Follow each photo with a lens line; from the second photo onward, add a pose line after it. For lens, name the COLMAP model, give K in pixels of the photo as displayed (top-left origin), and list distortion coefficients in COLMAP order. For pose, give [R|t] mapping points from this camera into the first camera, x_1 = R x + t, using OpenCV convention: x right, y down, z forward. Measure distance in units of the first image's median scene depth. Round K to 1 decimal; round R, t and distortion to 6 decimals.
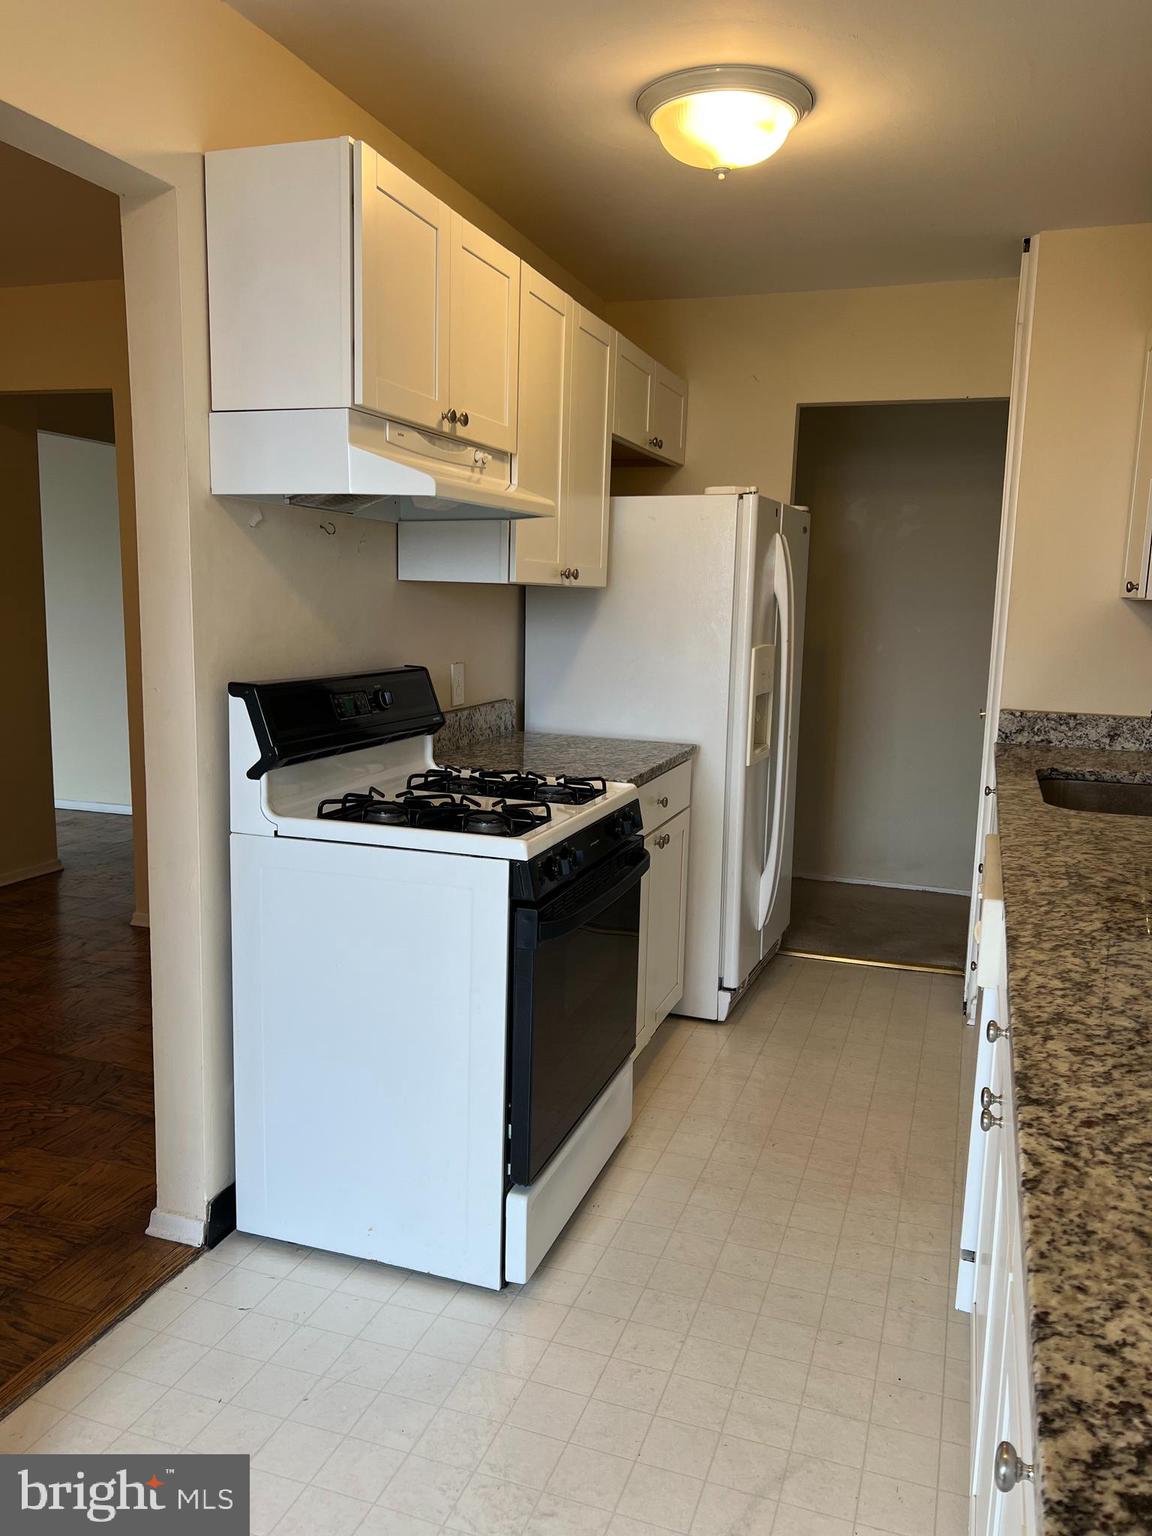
lens RADIAL K [[1151.5, 0, 579.7], [0, 1151.5, 776.6], [0, 0, 1]] dist [0.041406, -0.039640]
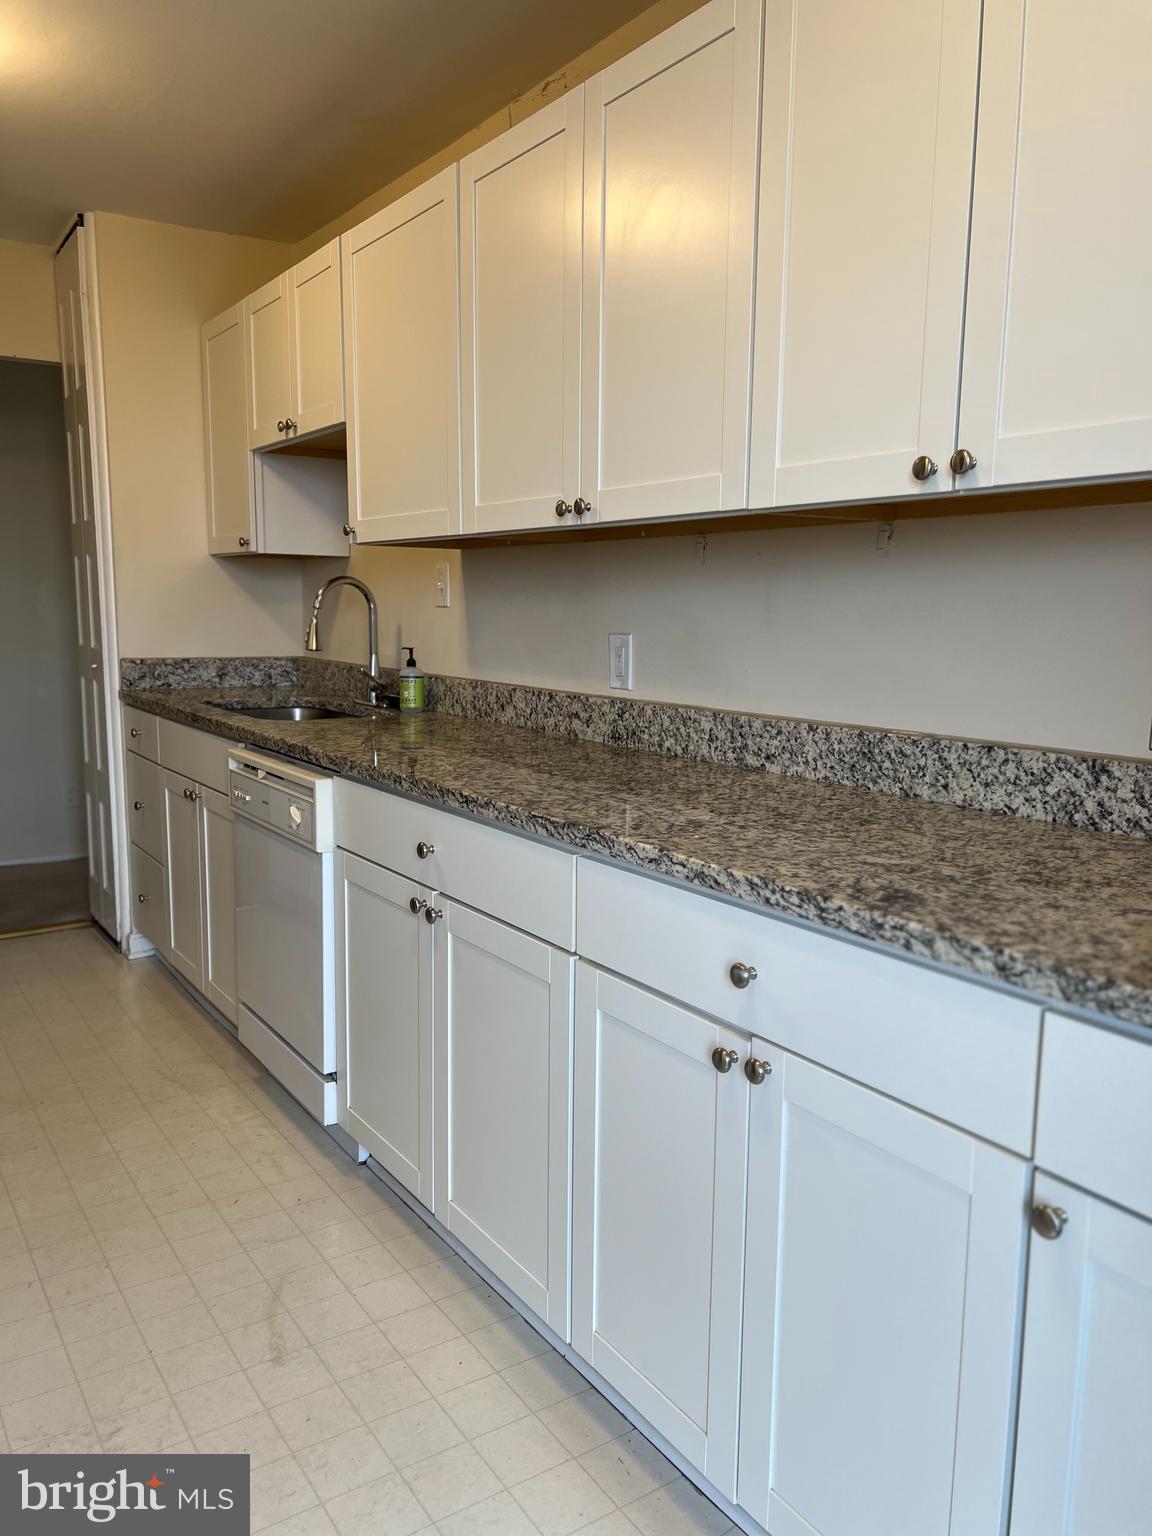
lens RADIAL K [[1151.5, 0, 582.1], [0, 1151.5, 767.2], [0, 0, 1]] dist [0.041406, -0.039640]
pose [[0.606926, -0.128233, 0.784345, -0.233618], [0.126973, 0.989866, 0.063582, 0.027579], [-0.784550, 0.061001, 0.617057, 0.016678]]
